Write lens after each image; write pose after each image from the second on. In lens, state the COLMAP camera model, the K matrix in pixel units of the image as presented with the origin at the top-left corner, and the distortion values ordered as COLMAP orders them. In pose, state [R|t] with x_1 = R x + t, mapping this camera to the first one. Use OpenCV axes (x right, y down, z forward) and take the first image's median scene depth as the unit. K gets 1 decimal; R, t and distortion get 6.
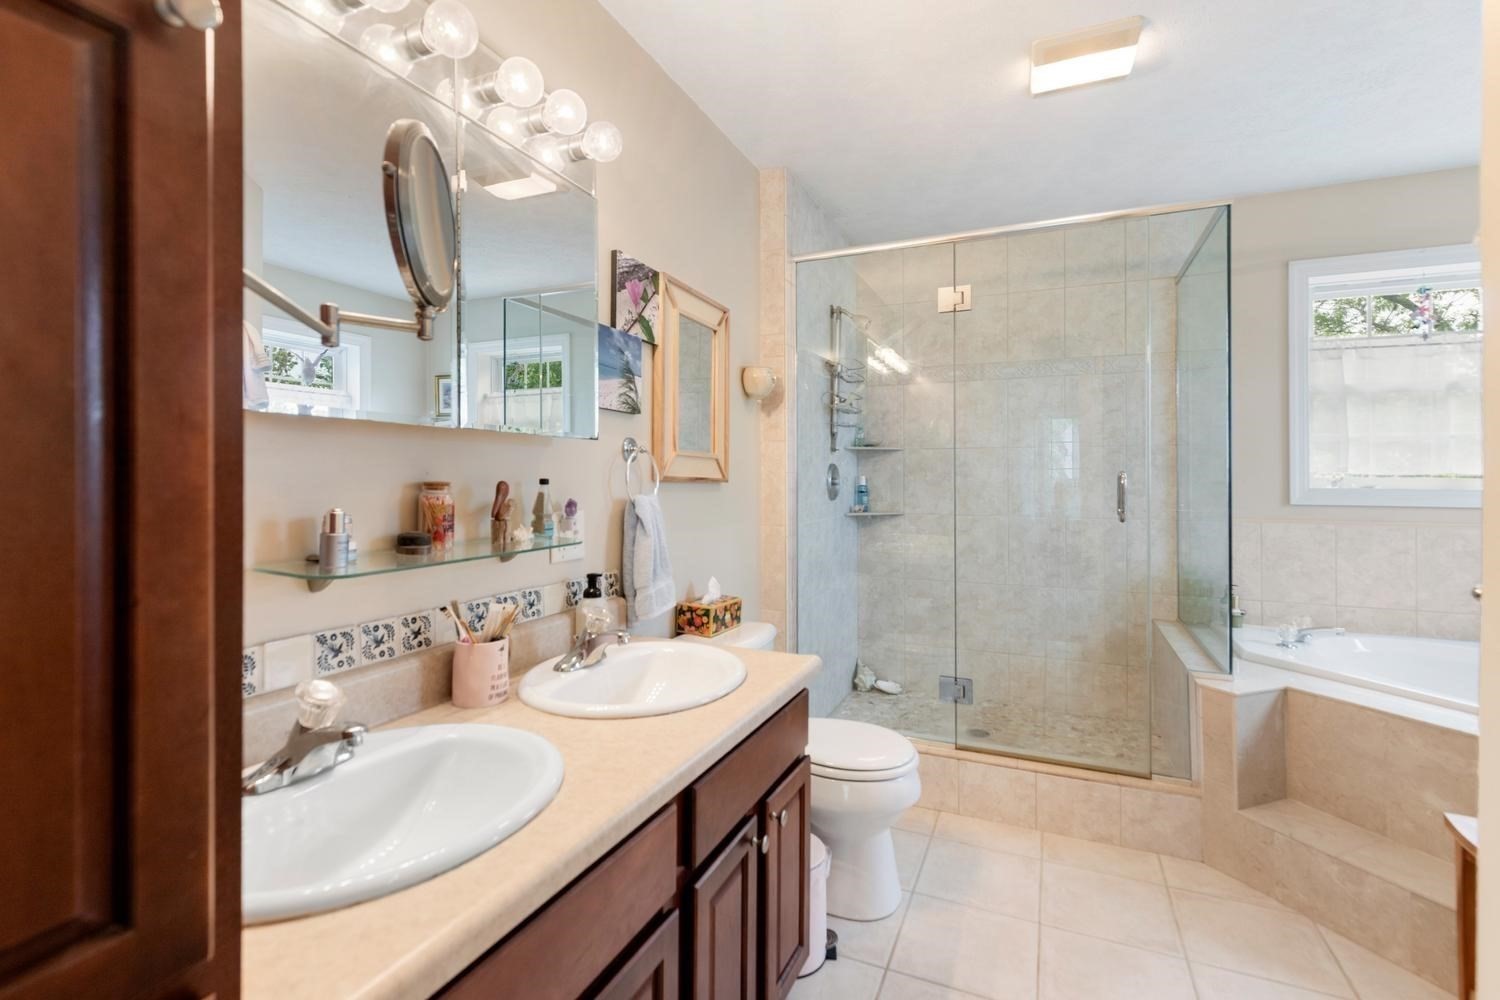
lens RADIAL K [[676.5, 0, 750.1], [0, 676.5, 484.1], [0, 0, 1]] dist [0.004094, 0.000287]
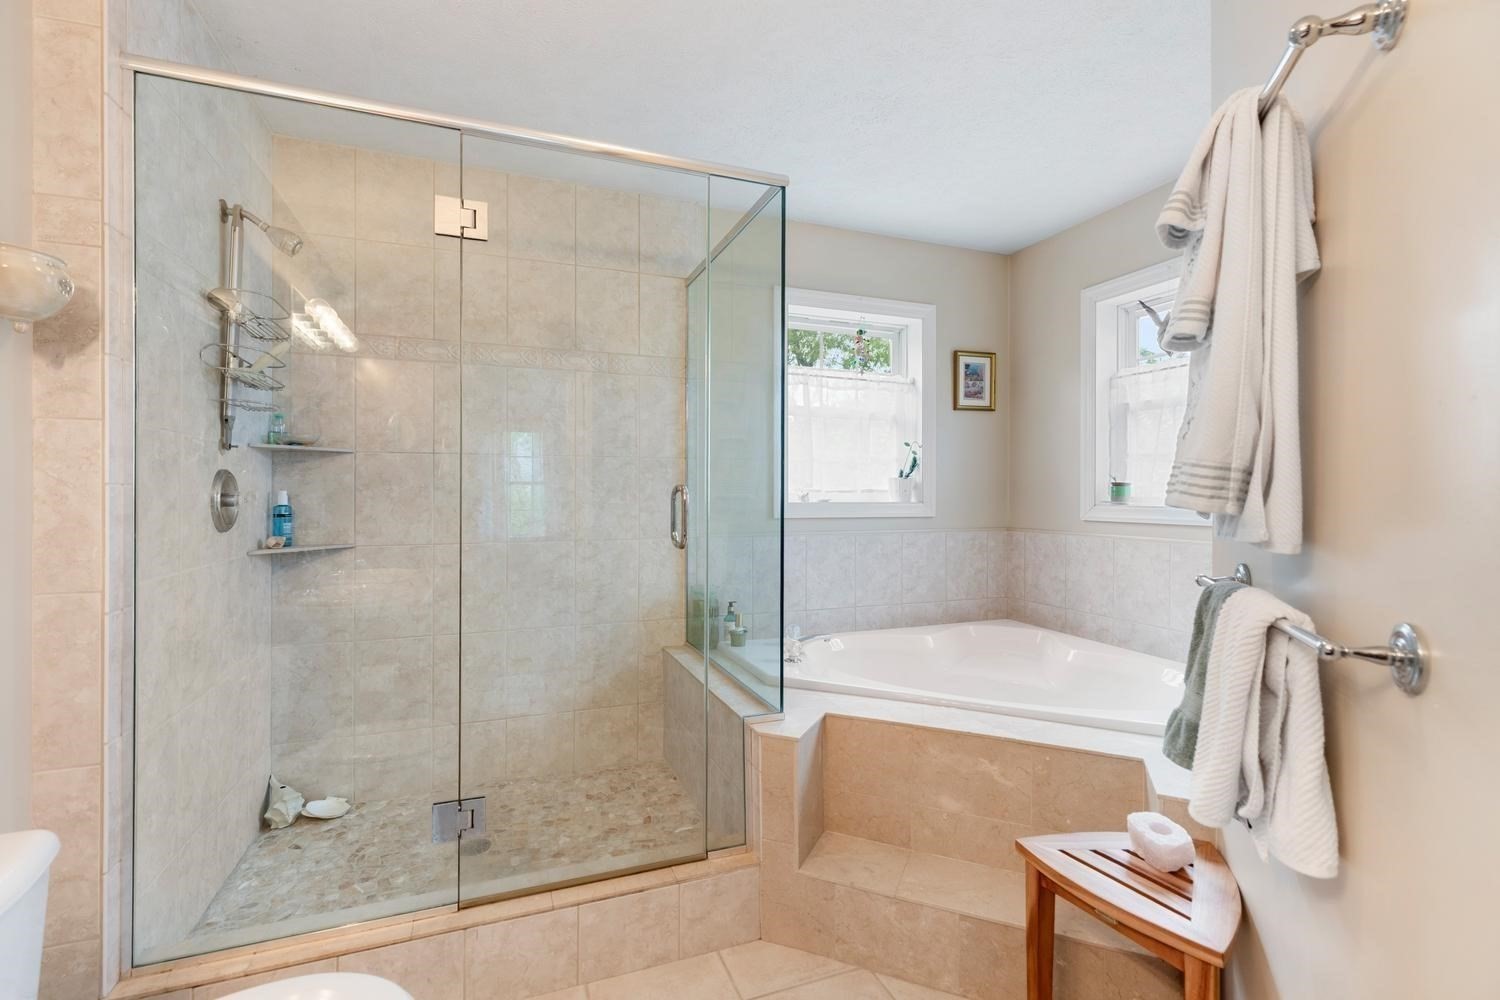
lens RADIAL K [[676.5, 0, 750.1], [0, 676.5, 484.1], [0, 0, 1]] dist [0.004094, 0.000287]
pose [[0.710060, 0.008326, 0.704092, 0.032591], [0.007897, 0.999773, -0.019786, -0.002351], [-0.704097, 0.019610, 0.709833, 0.266414]]
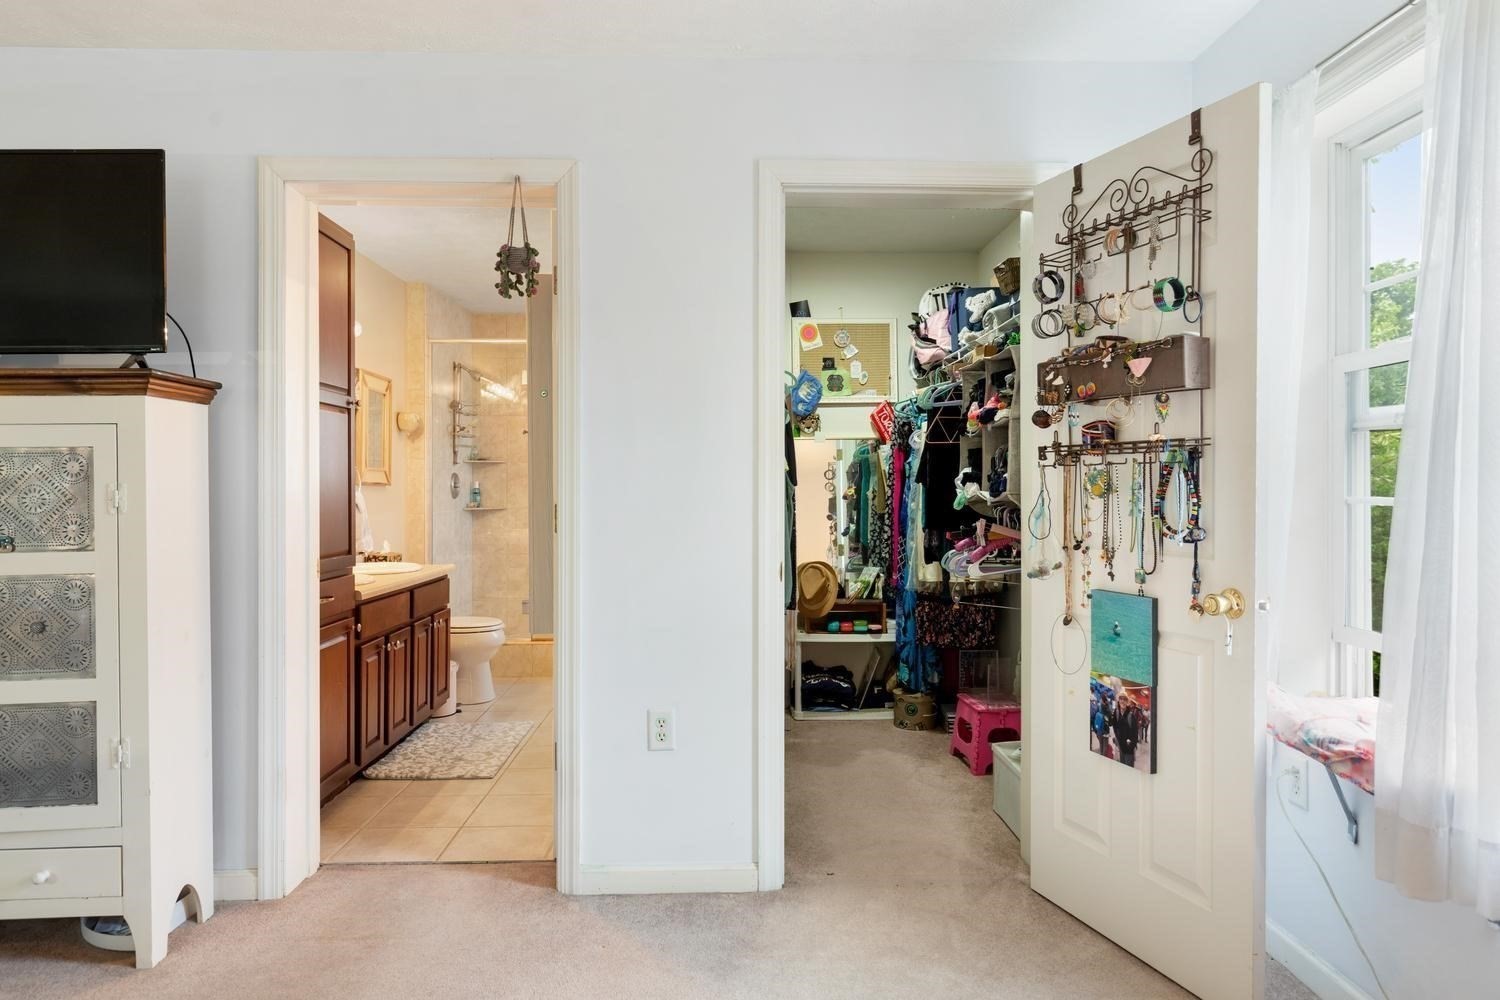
lens RADIAL K [[854.6, 0, 750.5], [0, 854.6, 482.2], [0, 0, 1]] dist [-0.025117, -0.000078]
pose [[0.890442, 0.003362, 0.455084, -0.145208], [0.000985, 0.999956, -0.009314, 0.007485], [-0.455095, 0.008742, 0.890400, -0.917401]]
